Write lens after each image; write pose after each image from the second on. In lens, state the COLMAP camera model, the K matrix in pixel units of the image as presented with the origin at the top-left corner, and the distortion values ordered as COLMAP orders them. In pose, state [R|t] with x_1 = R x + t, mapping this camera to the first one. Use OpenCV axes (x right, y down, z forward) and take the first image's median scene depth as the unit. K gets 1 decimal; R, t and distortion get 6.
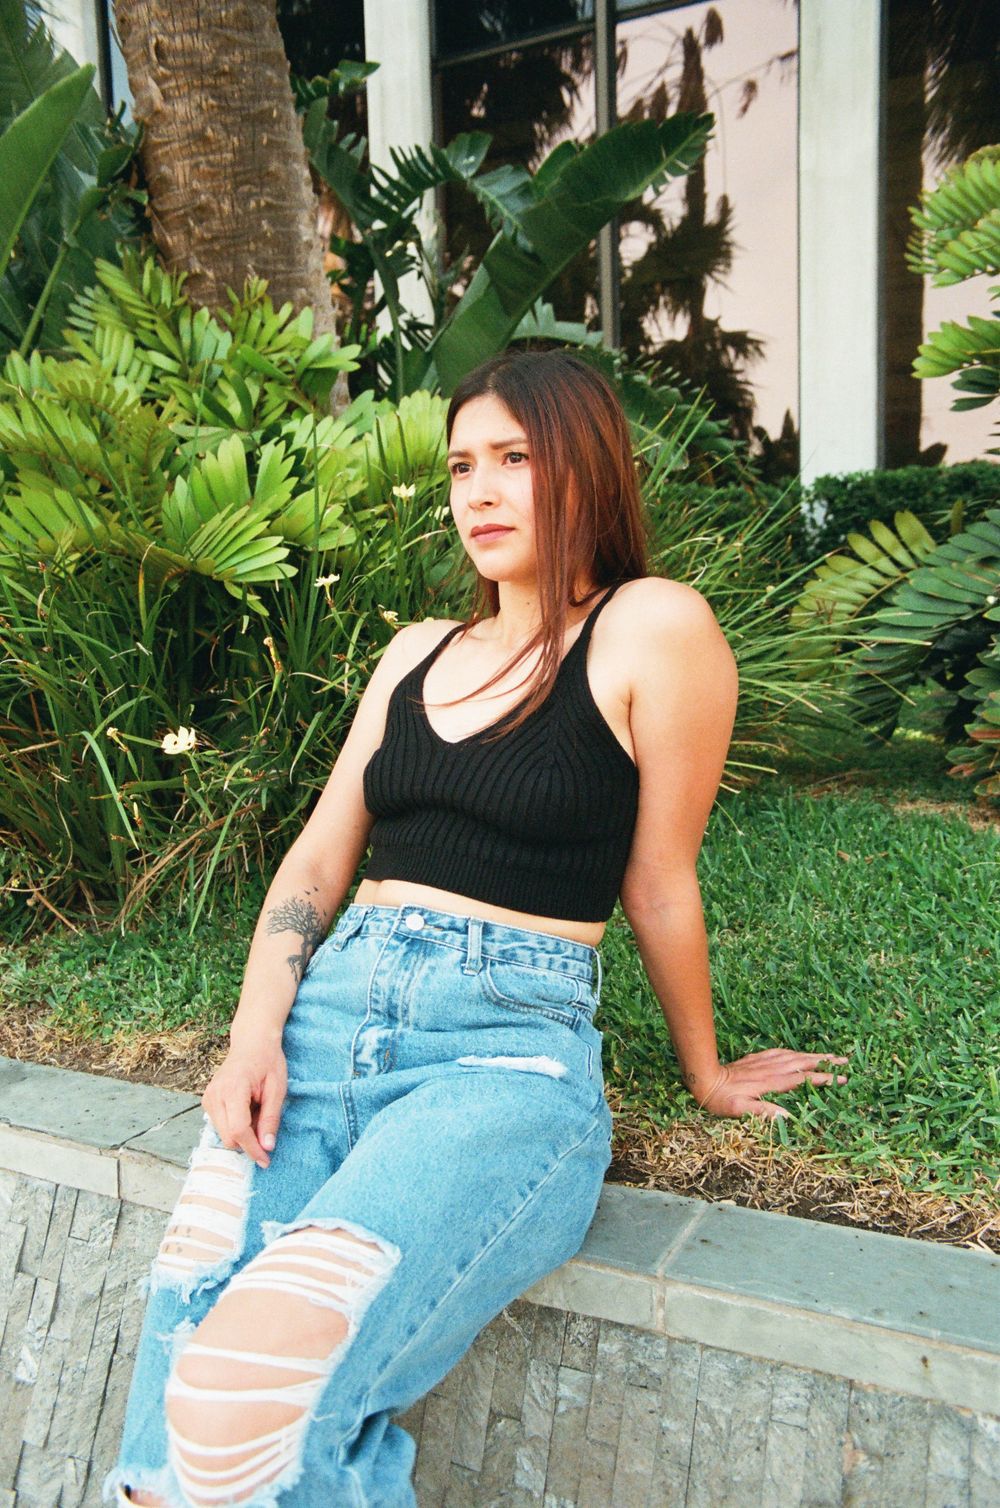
lens RADIAL K [[1267.5, 0, 500.0], [0, 1267.5, 754.0], [0, 0, 1]] dist [-0.081338, 0.098534]
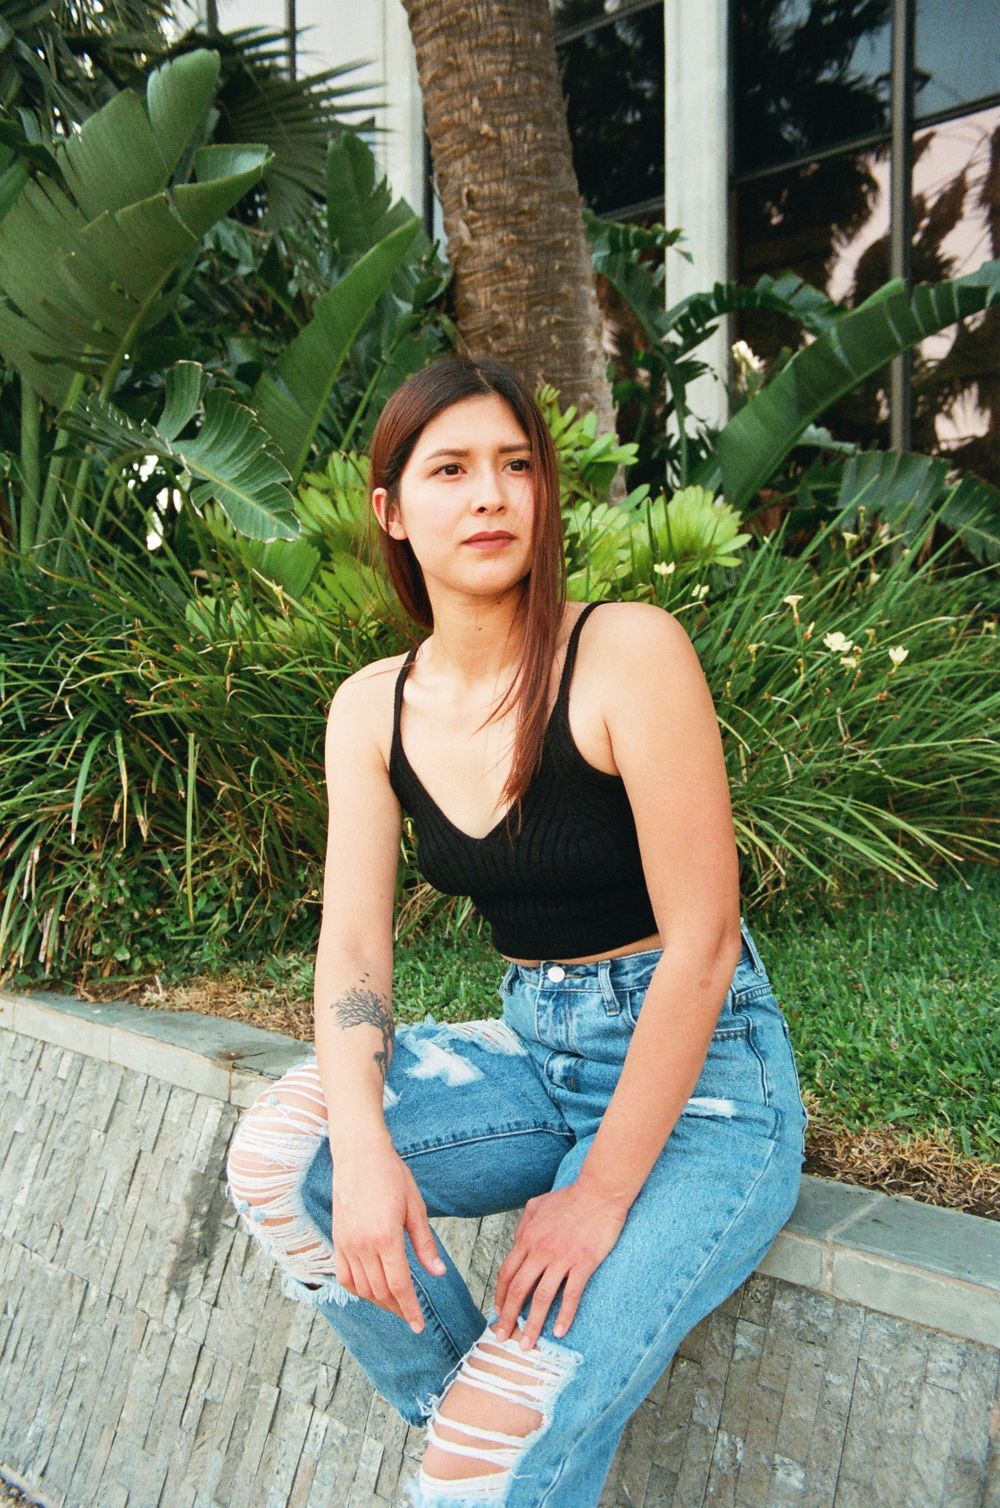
lens RADIAL K [[1267.2, 0, 484.3], [0, 1267.2, 743.5], [0, 0, 1]] dist [-0.093517, 0.113753]
pose [[0.971064, 0.032754, -0.236563, 0.040702], [-0.052400, 0.995634, -0.077243, 0.039571], [0.233000, 0.087404, 0.968541, -0.102291]]
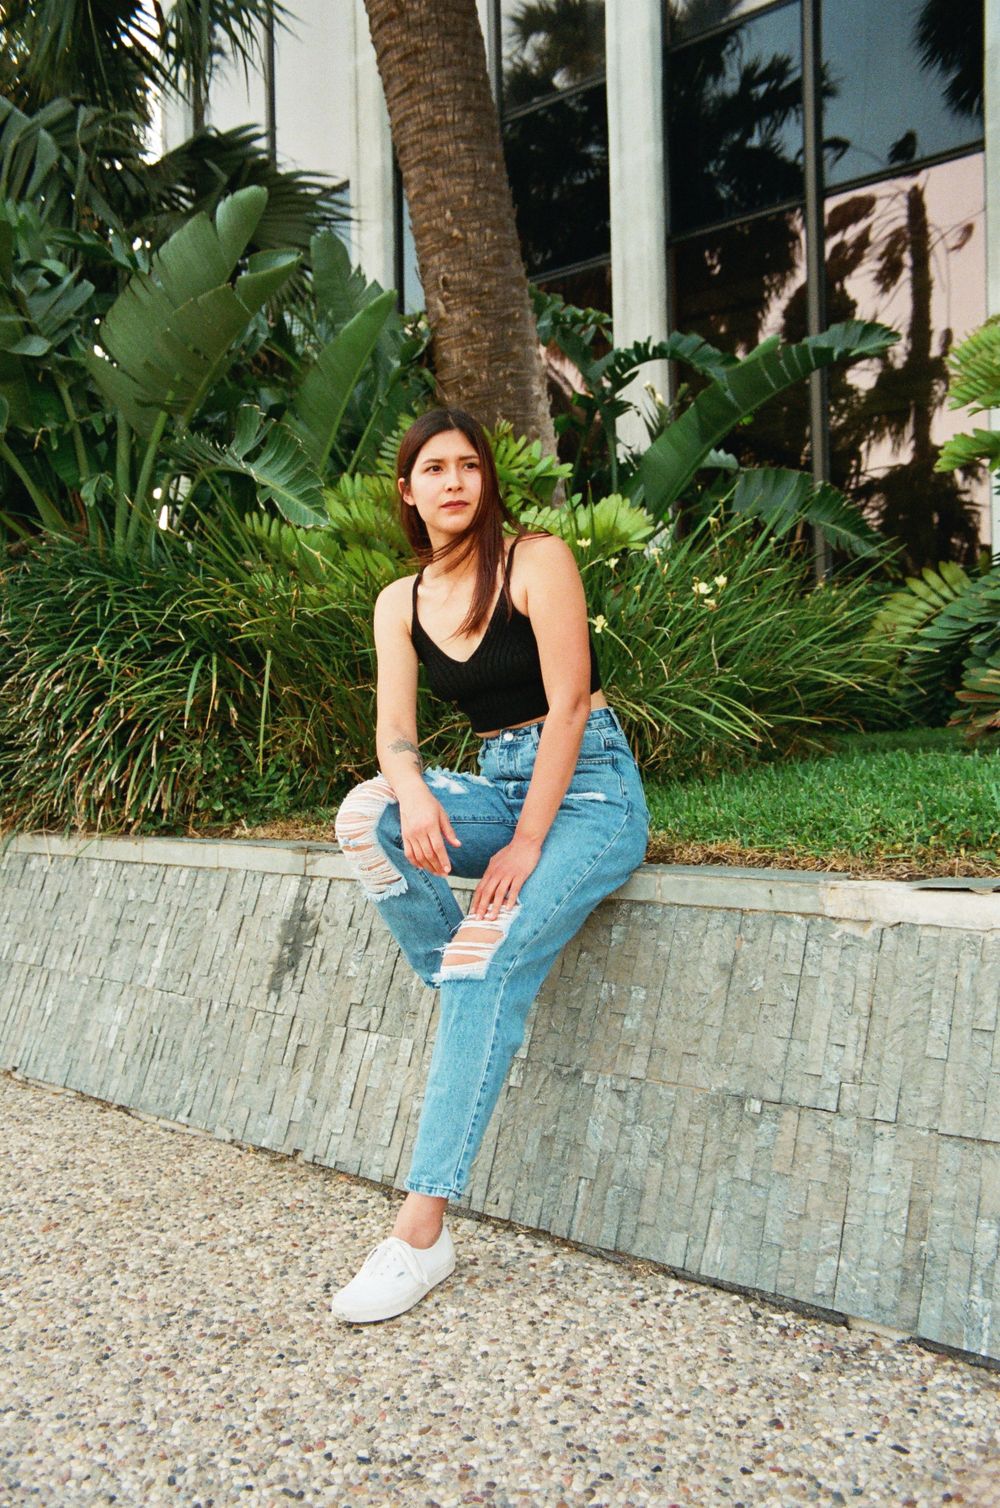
lens RADIAL K [[1267.2, 0, 484.3], [0, 1267.2, 743.5], [0, 0, 1]] dist [-0.093517, 0.113753]
pose [[0.976832, 0.010816, -0.213736, 0.152985], [-0.034523, 0.993606, -0.107496, 0.231510], [0.211206, 0.112385, 0.970959, -0.588107]]
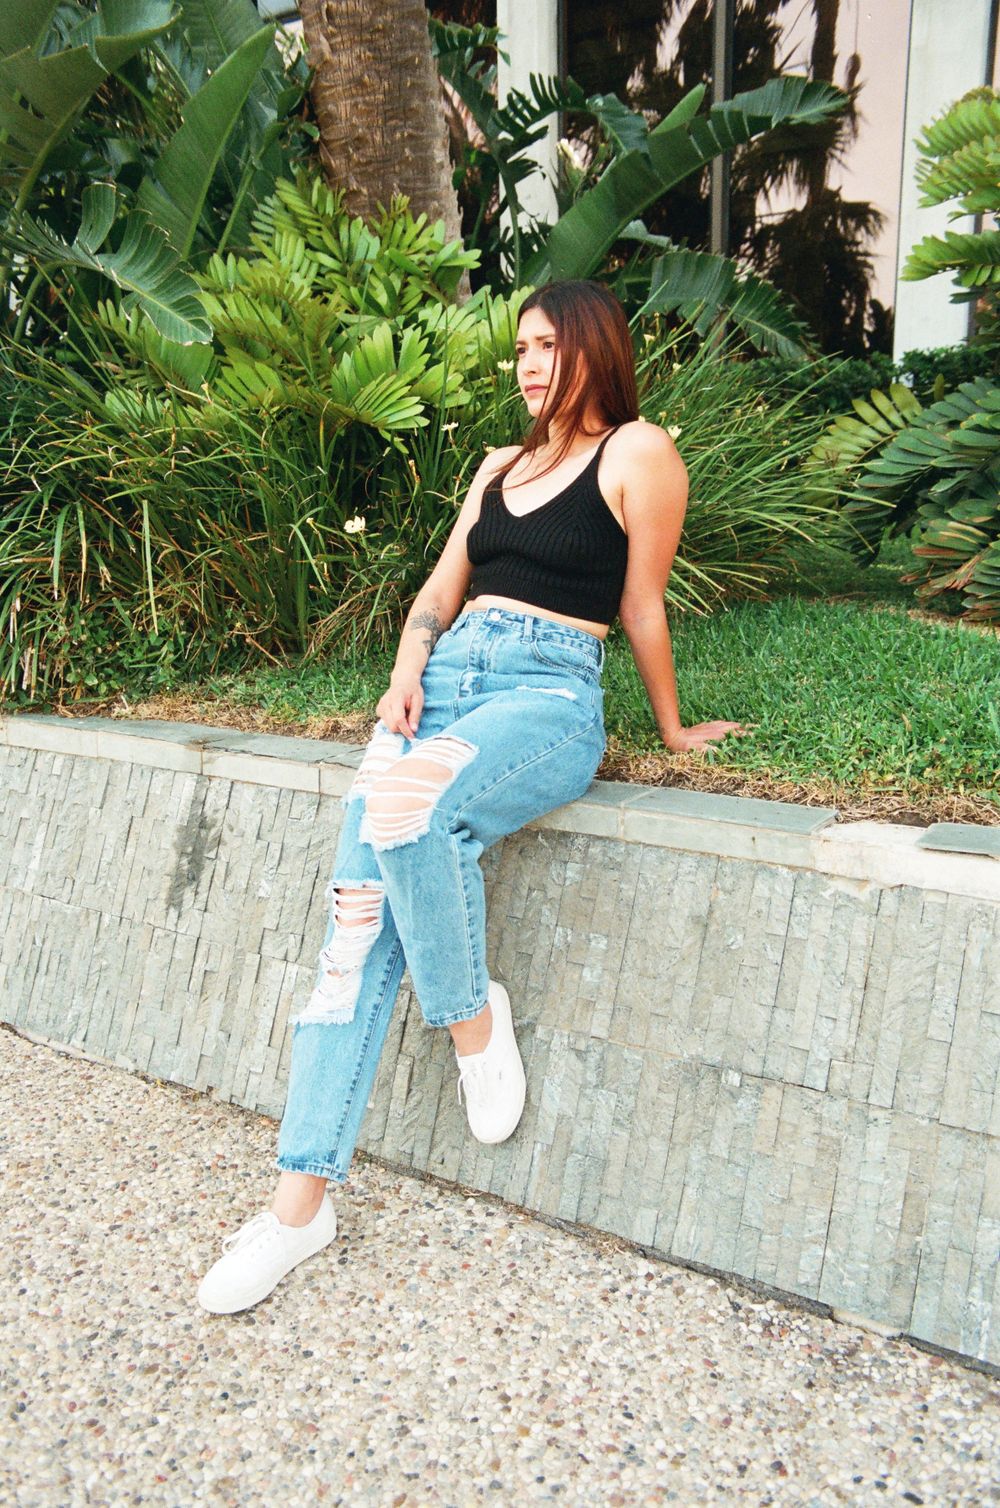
lens RADIAL K [[1264.7, 0, 495.9], [0, 1264.7, 765.0], [0, 0, 1]] dist [-0.089656, 0.118431]
pose [[0.995057, 0.035992, -0.092551, 0.059375], [-0.025970, 0.993888, 0.107299, 0.086083], [0.095847, -0.104365, 0.989910, -0.438675]]
